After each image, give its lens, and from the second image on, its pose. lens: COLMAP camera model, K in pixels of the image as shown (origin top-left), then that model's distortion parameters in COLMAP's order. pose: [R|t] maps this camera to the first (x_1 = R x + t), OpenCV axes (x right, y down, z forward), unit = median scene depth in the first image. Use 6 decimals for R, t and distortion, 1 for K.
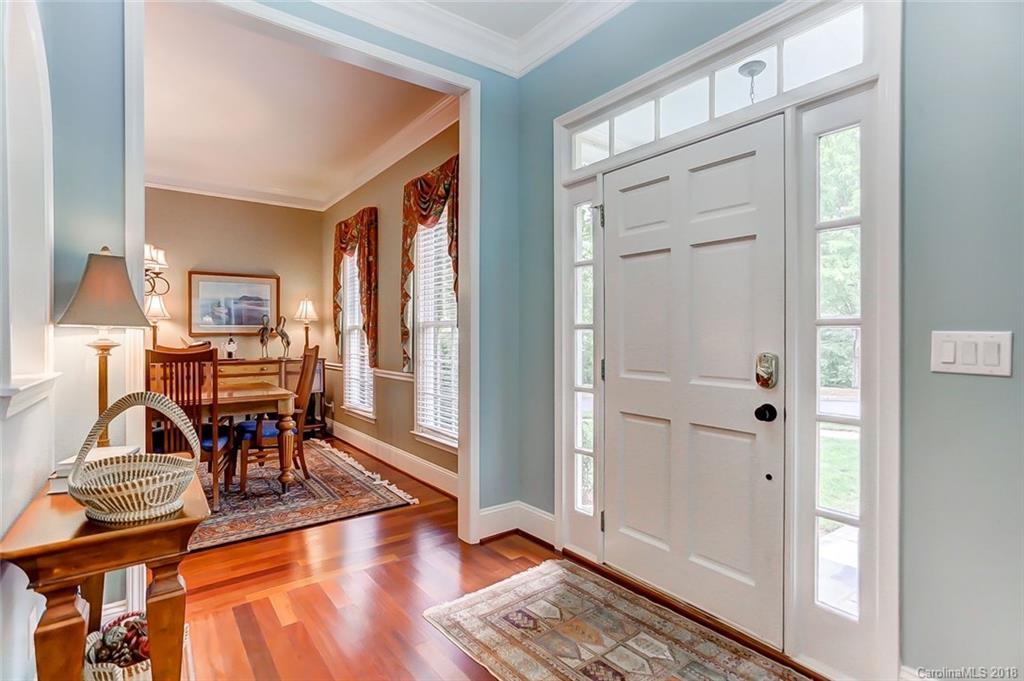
lens RADIAL K [[506.9, 0, 512.4], [0, 506.9, 338.5], [0, 0, 1]] dist [-0.024060, 0.002743]
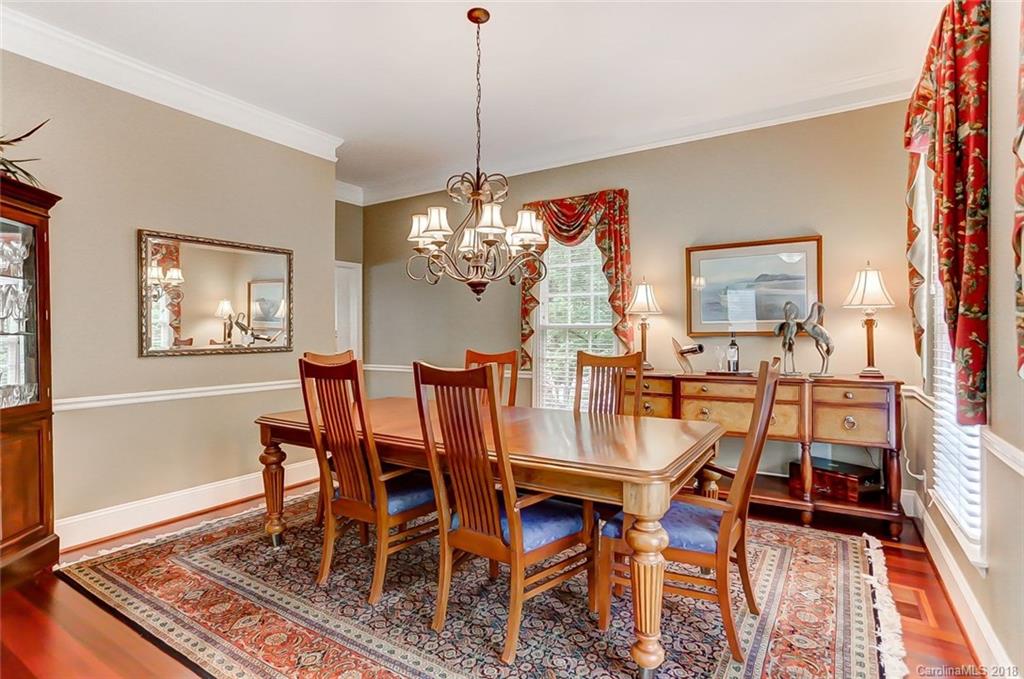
lens RADIAL K [[506.9, 0, 512.8], [0, 506.9, 338.1], [0, 0, 1]] dist [-0.024060, 0.002743]
pose [[0.363980, 0.003927, -0.931399, -0.051911], [-0.003479, 0.999990, 0.002856, -0.004317], [0.931400, 0.002201, 0.363990, 0.482758]]
